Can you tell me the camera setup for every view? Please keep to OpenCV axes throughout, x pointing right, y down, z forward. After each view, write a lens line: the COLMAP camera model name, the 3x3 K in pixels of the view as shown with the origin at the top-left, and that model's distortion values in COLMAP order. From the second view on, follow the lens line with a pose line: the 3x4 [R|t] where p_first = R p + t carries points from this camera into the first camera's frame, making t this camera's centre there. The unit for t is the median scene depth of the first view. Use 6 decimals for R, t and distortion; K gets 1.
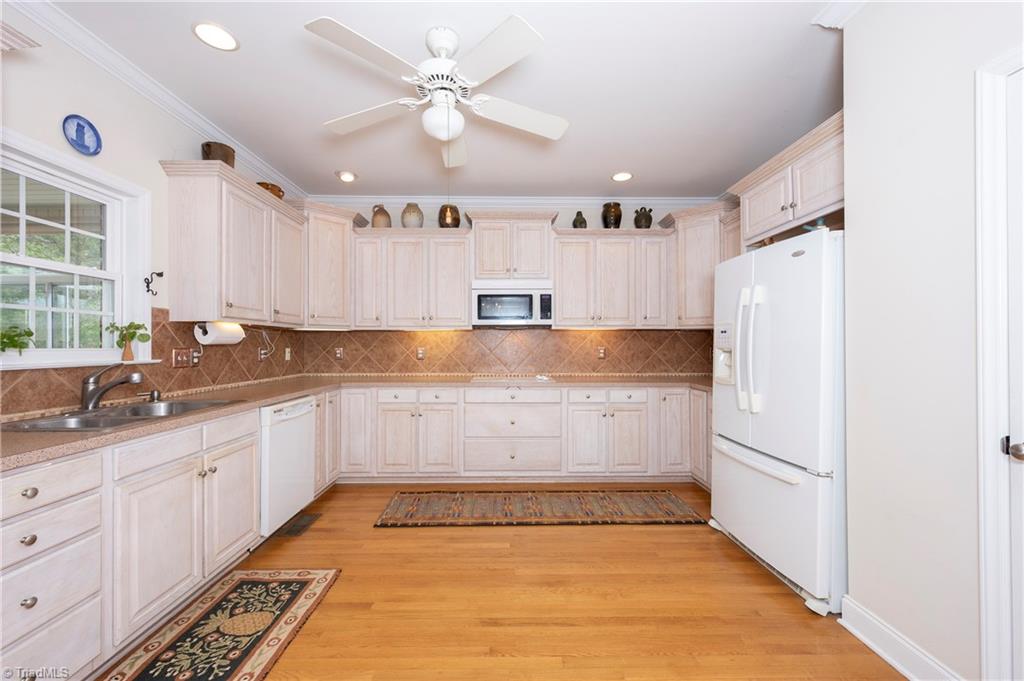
lens RADIAL K [[404.3, 0, 510.6], [0, 404.3, 341.4], [0, 0, 1]] dist [0.002185, -0.000475]
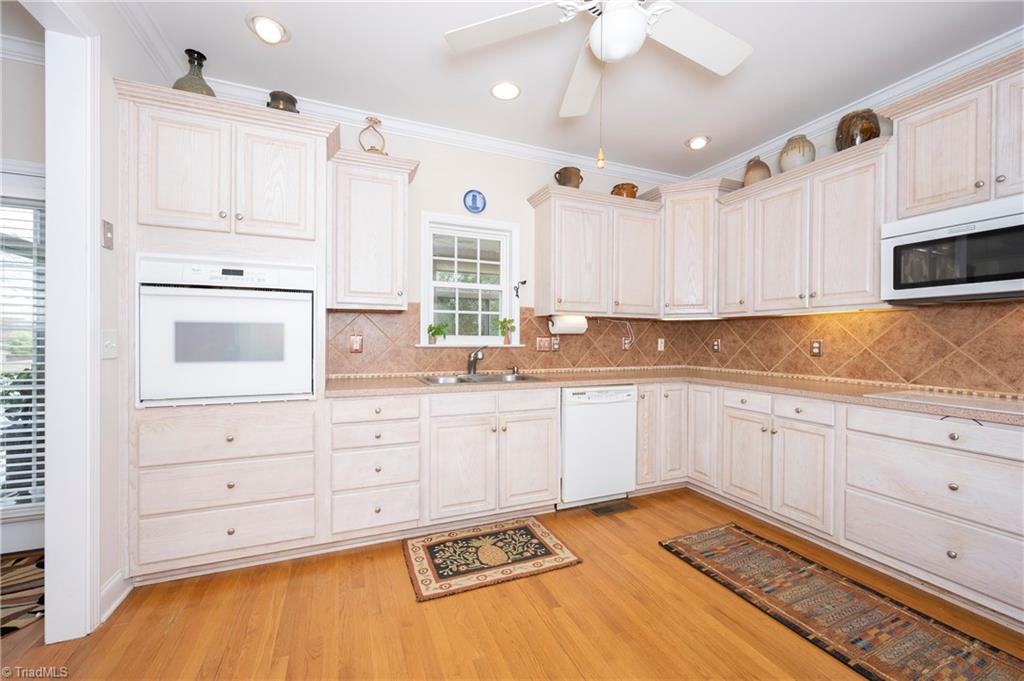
lens RADIAL K [[404.3, 0, 511.8], [0, 404.3, 341.6], [0, 0, 1]] dist [0.002185, -0.000475]
pose [[0.376129, 0.011308, -0.926498, 0.319401], [0.002060, 0.999913, 0.013041, 0.013334], [0.926565, -0.006814, 0.376073, 0.362811]]
